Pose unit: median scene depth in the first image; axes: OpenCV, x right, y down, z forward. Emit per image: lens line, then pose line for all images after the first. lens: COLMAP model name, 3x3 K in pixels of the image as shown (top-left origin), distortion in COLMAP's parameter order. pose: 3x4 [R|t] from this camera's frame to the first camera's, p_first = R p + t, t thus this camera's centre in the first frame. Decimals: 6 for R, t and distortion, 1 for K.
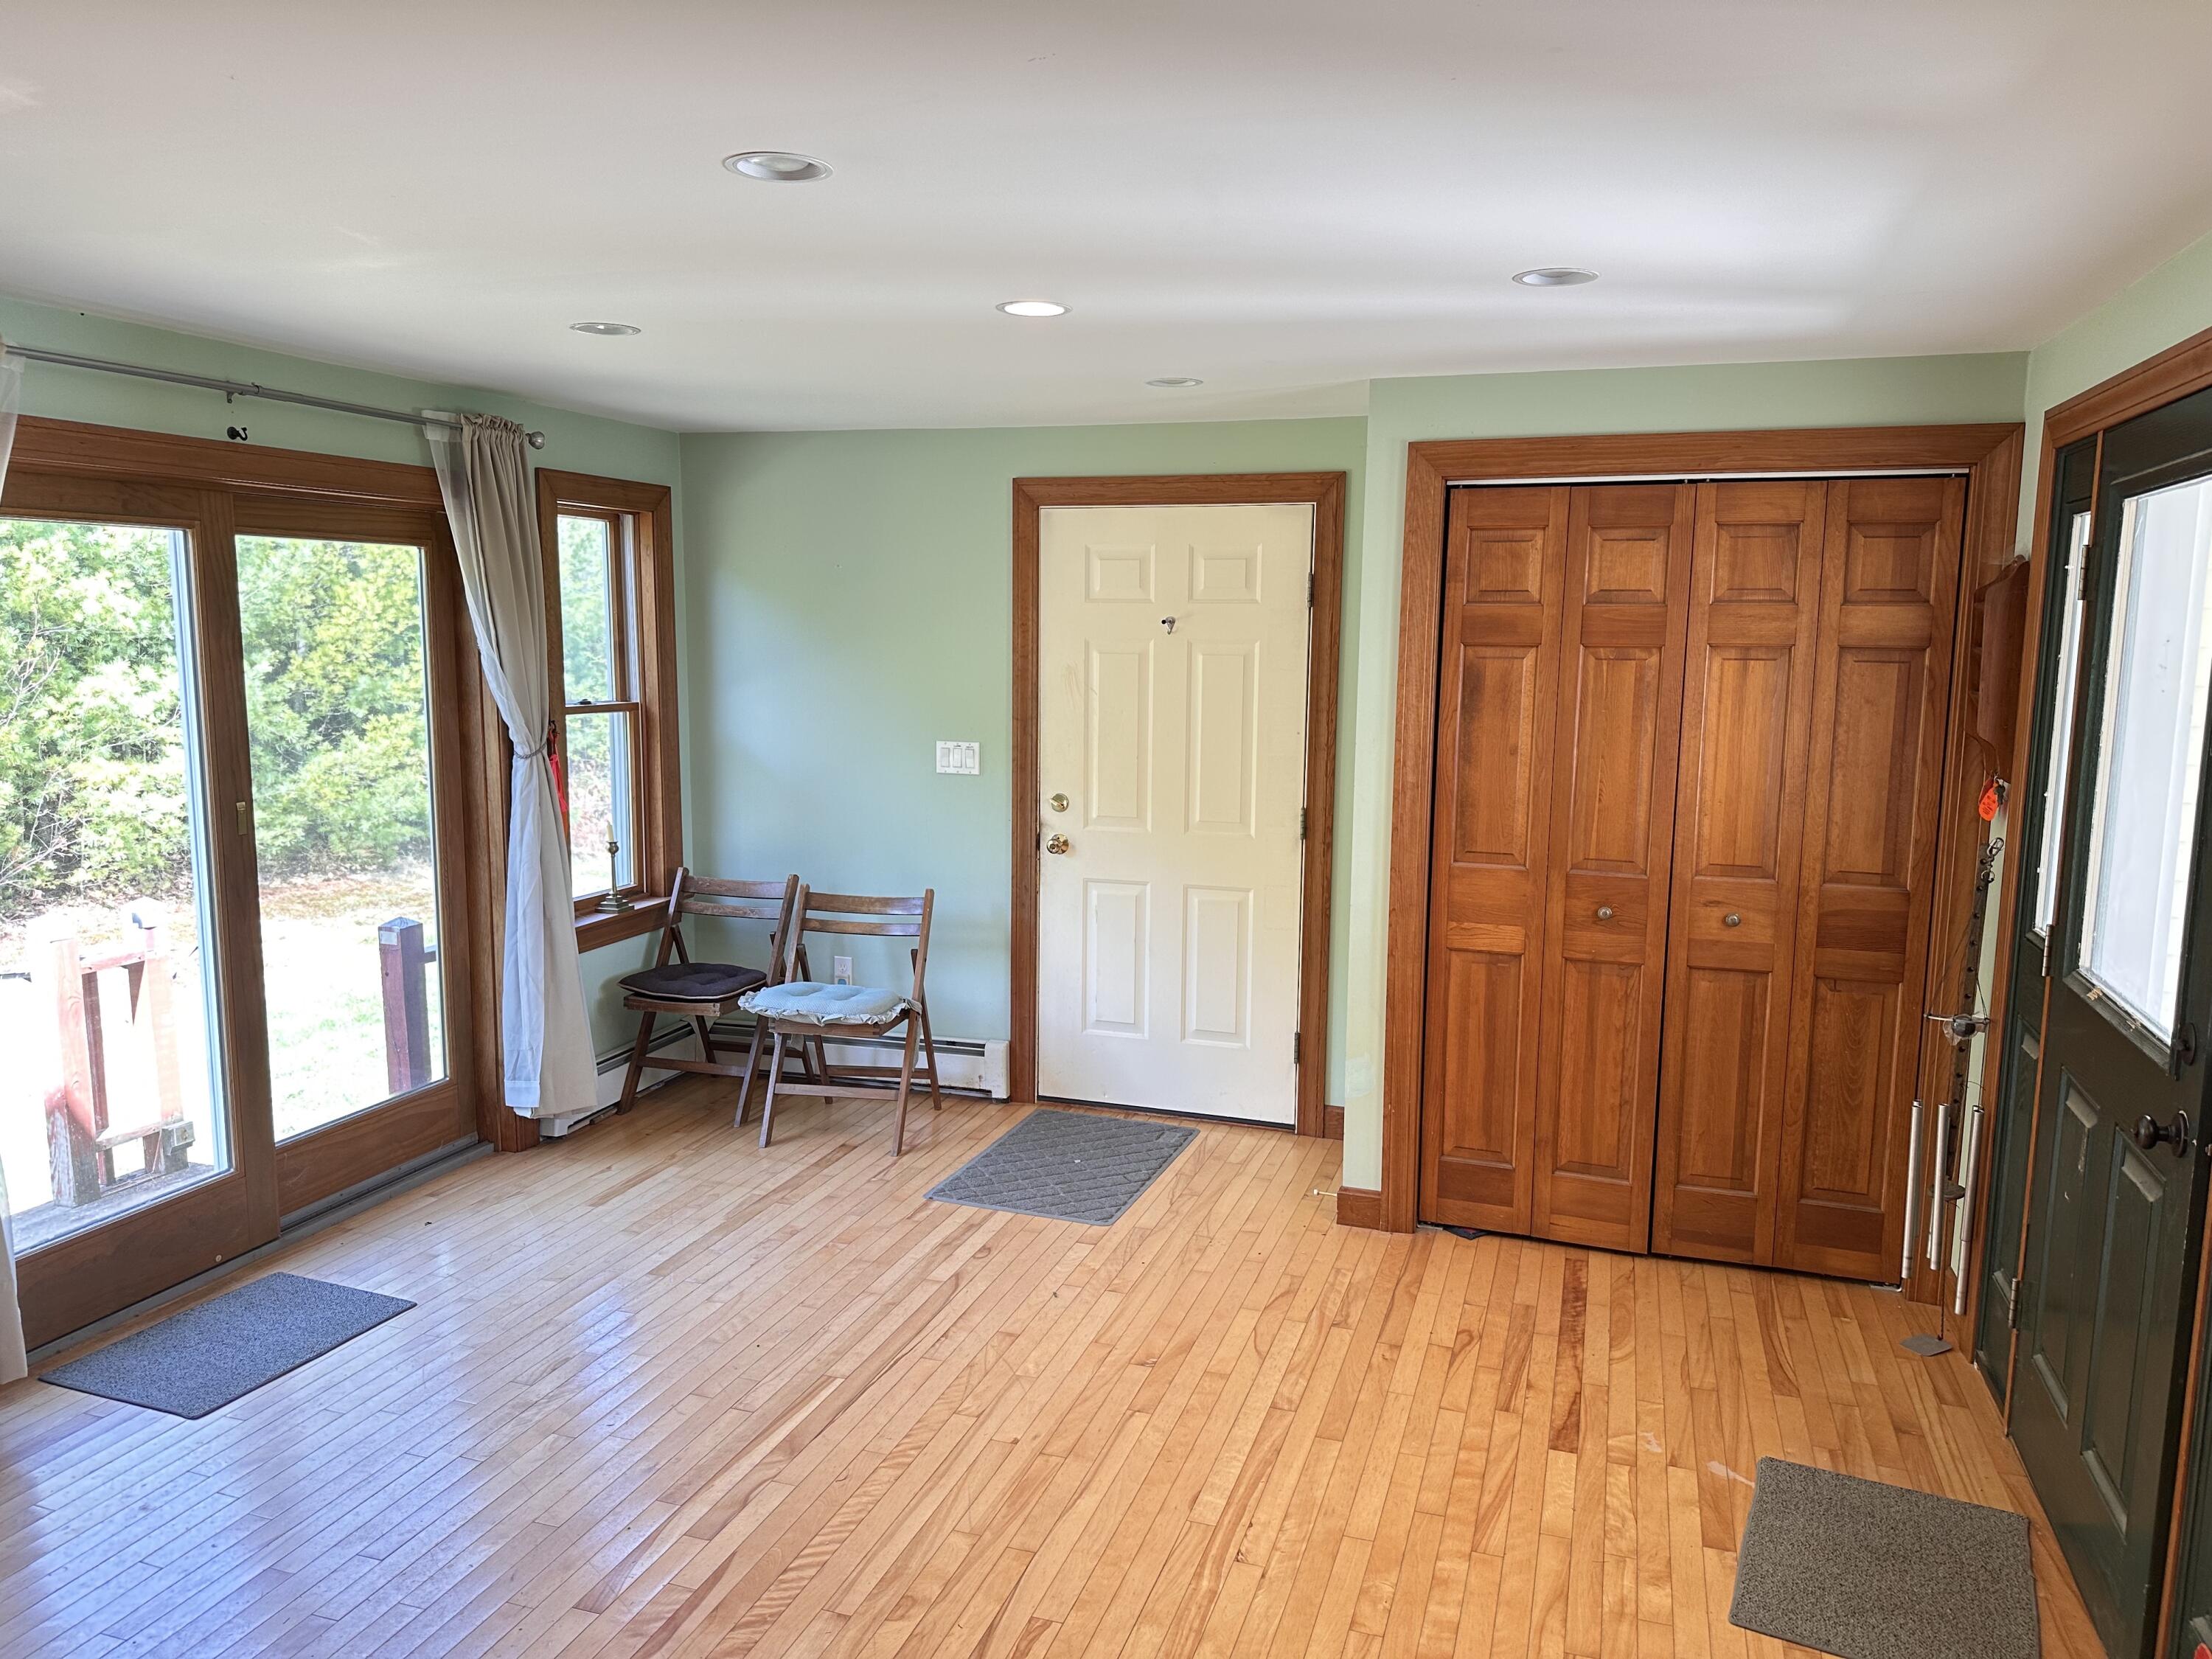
lens RADIAL K [[1546.4, 0, 1129.8], [0, 1546.4, 831.7], [0, 0, 1]] dist [0.090617, -0.162196]
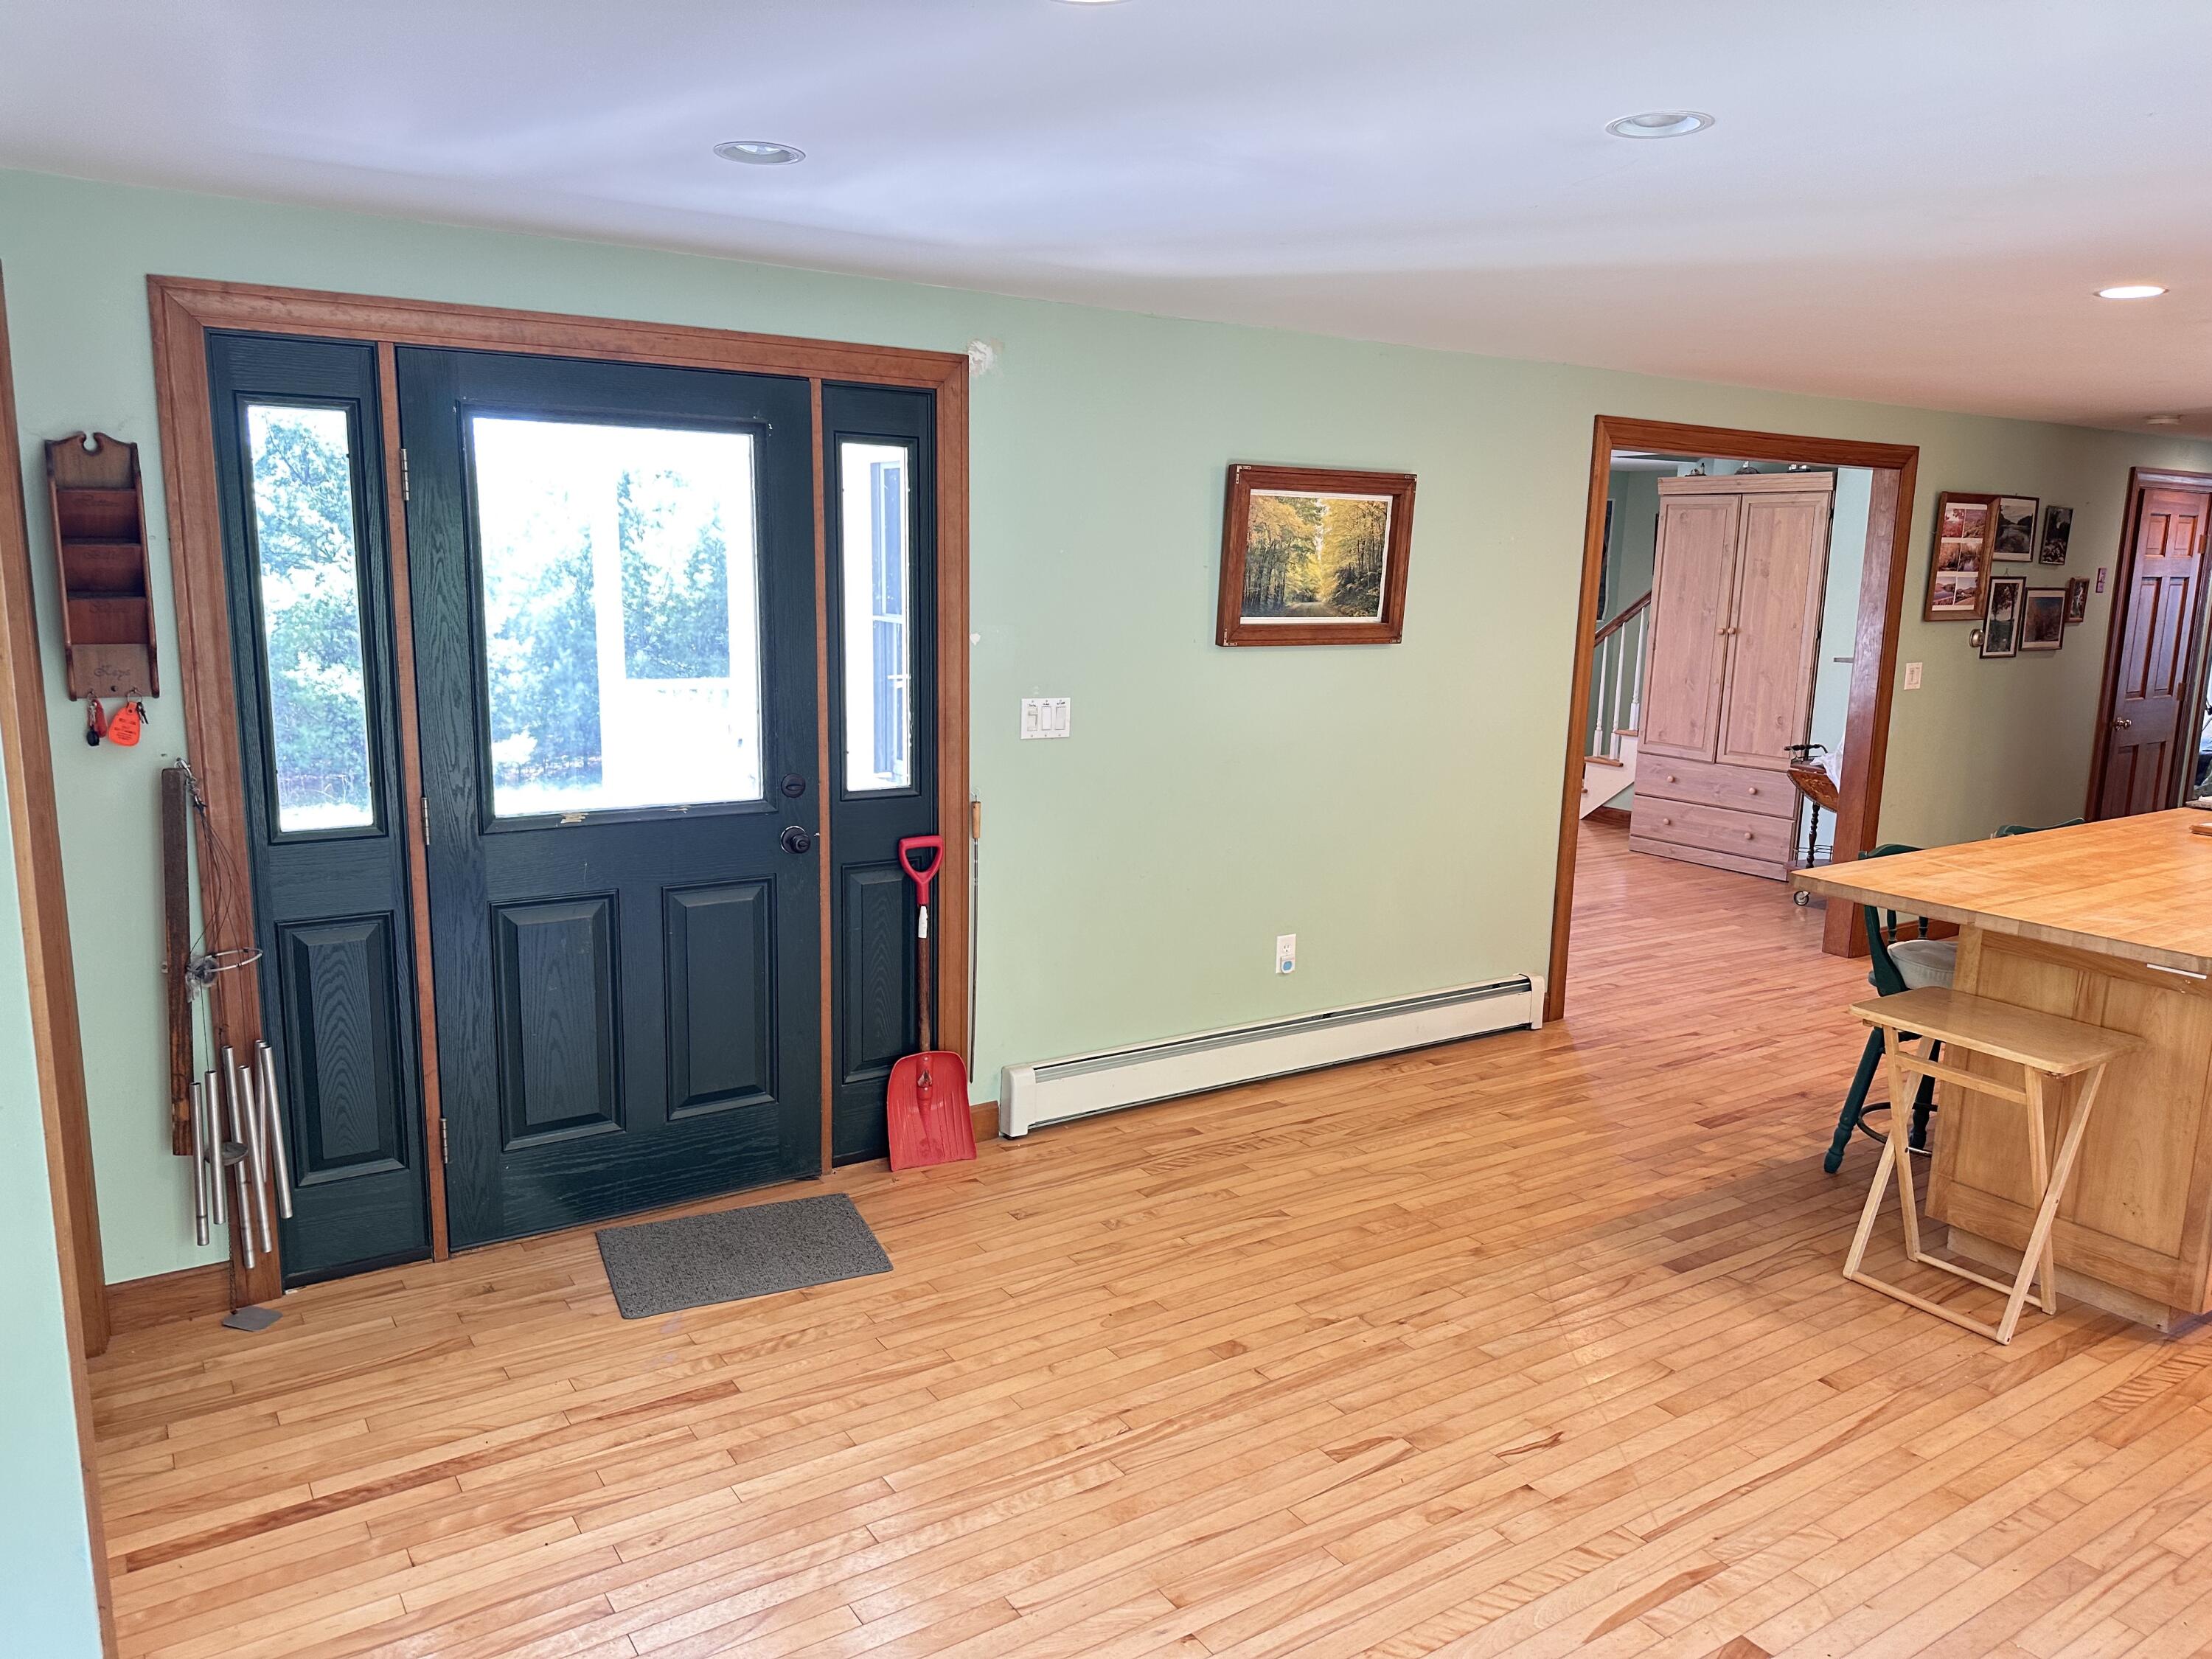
lens RADIAL K [[1521.0, 0, 1100.2], [0, 1521.0, 824.1], [0, 0, 1]] dist [0.109357, -0.168067]
pose [[-0.773117, -0.139822, 0.618659, -0.341270], [0.056167, 0.956474, 0.286361, -0.154822], [-0.631771, 0.256139, -0.731613, 1.127300]]
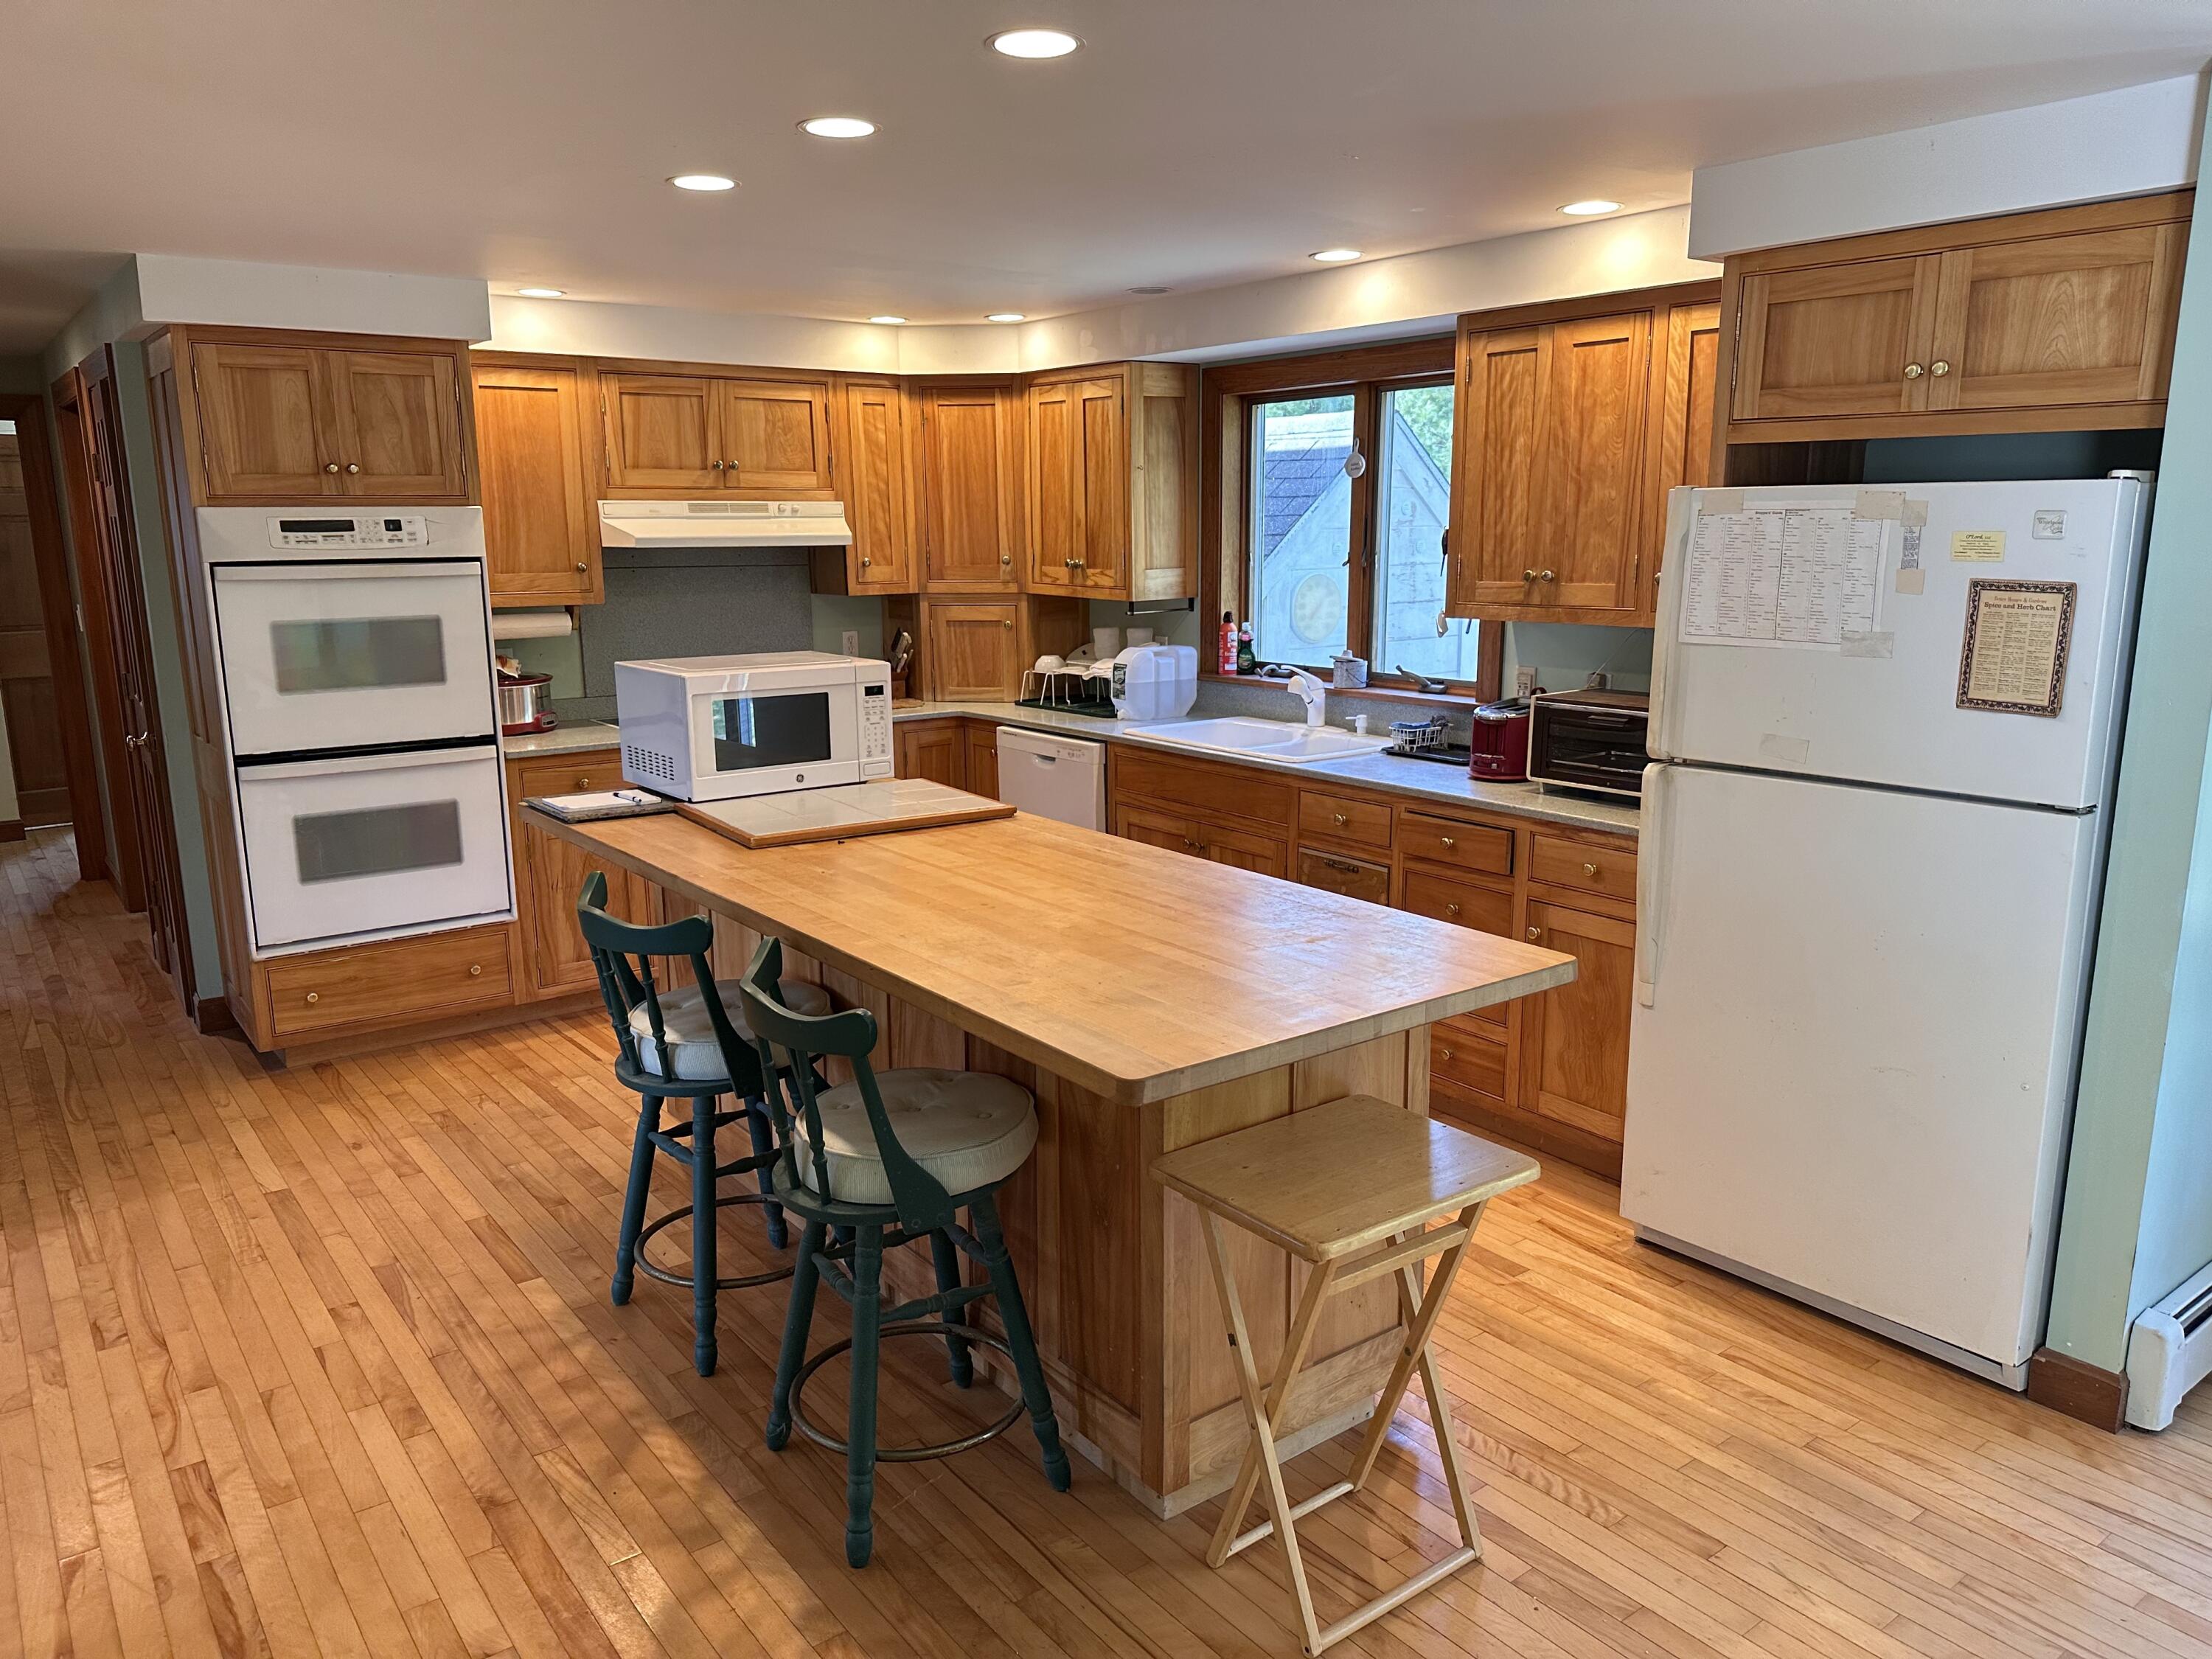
lens RADIAL K [[1552.6, 0, 1106.0], [0, 1552.6, 829.5], [0, 0, 1]] dist [0.090609, -0.135726]
pose [[-0.576211, 0.153779, -0.802703, 0.273422], [-0.112848, 0.957763, 0.264492, -0.045385], [0.809473, 0.242986, -0.534520, 0.447918]]
